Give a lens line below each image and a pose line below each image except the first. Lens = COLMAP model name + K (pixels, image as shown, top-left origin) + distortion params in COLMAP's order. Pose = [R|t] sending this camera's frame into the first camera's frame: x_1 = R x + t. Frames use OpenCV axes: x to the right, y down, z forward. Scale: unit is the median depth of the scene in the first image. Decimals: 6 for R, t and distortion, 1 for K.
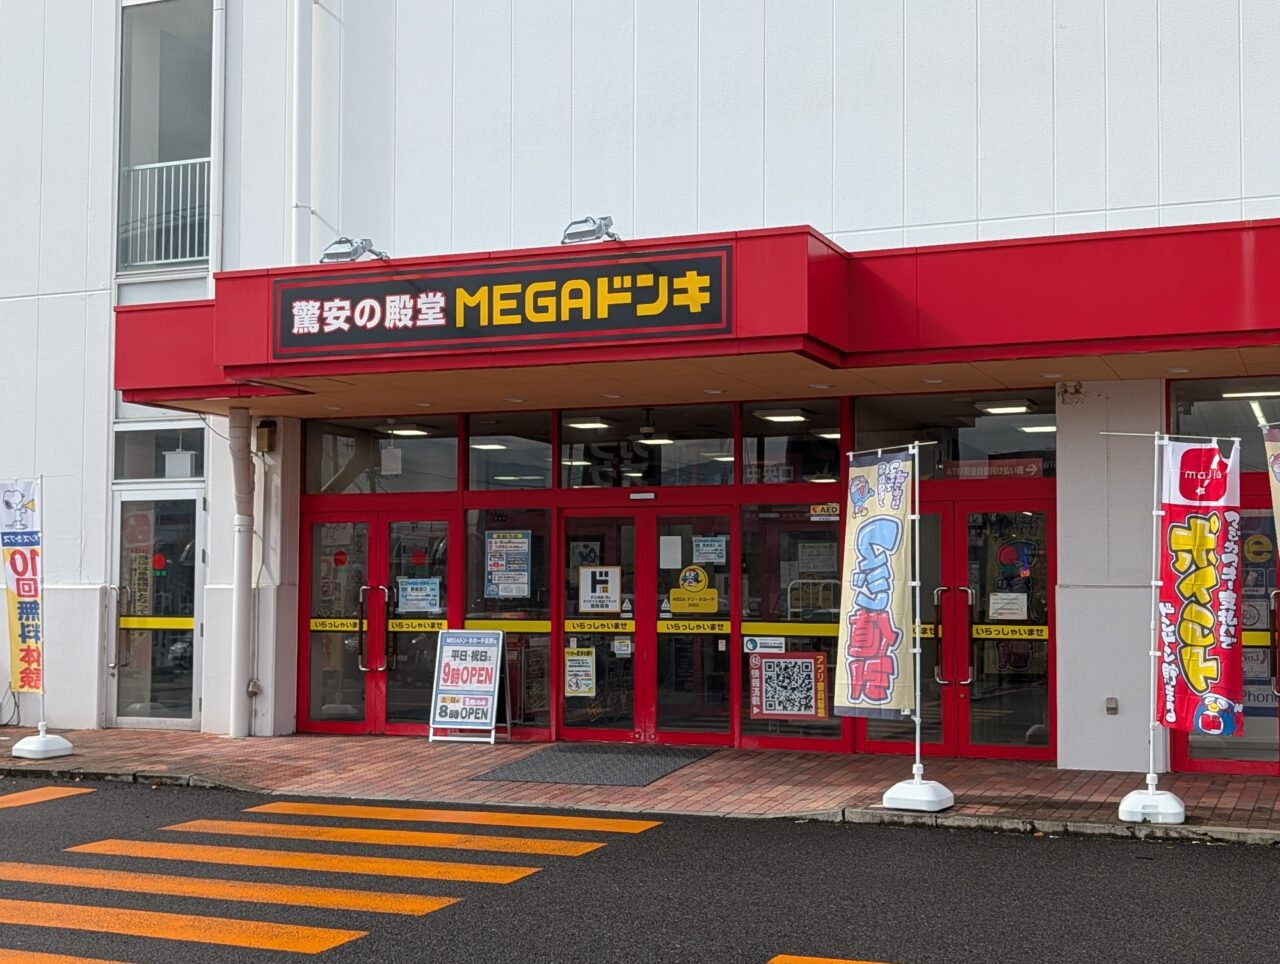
lens RADIAL K [[919.7, 0, 640.1], [0, 919.7, 482.6], [0, 0, 1]] dist [0.008872, -0.004518]
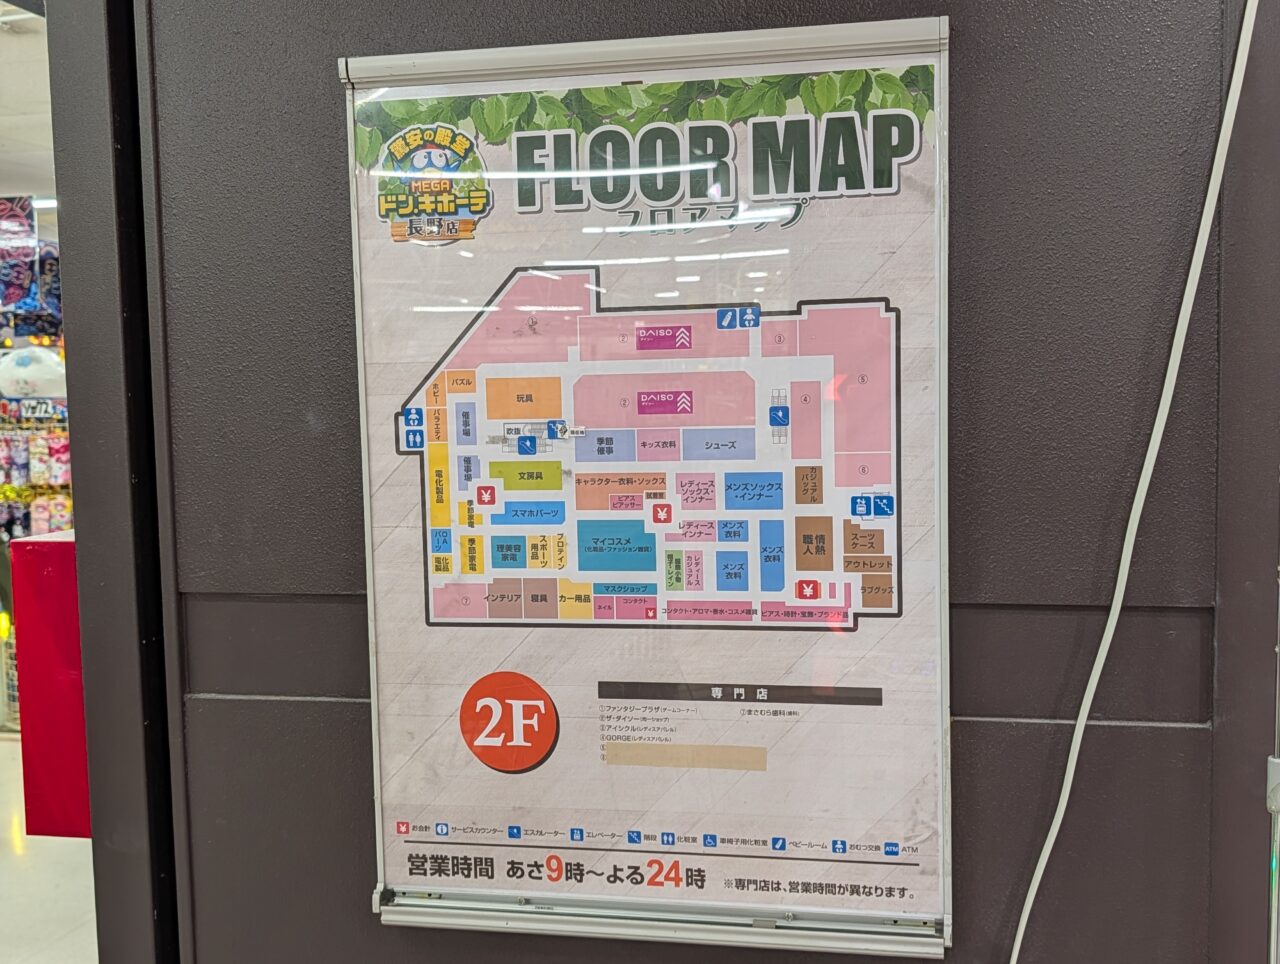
lens RADIAL K [[919.7, 0, 640.3], [0, 919.7, 482.4], [0, 0, 1]] dist [0.008872, -0.004518]
pose [[0.996372, -0.015595, 0.083662, 0.392316], [0.008996, 0.996860, 0.078678, 0.310110], [-0.084626, -0.077640, 0.993383, -1.377018]]
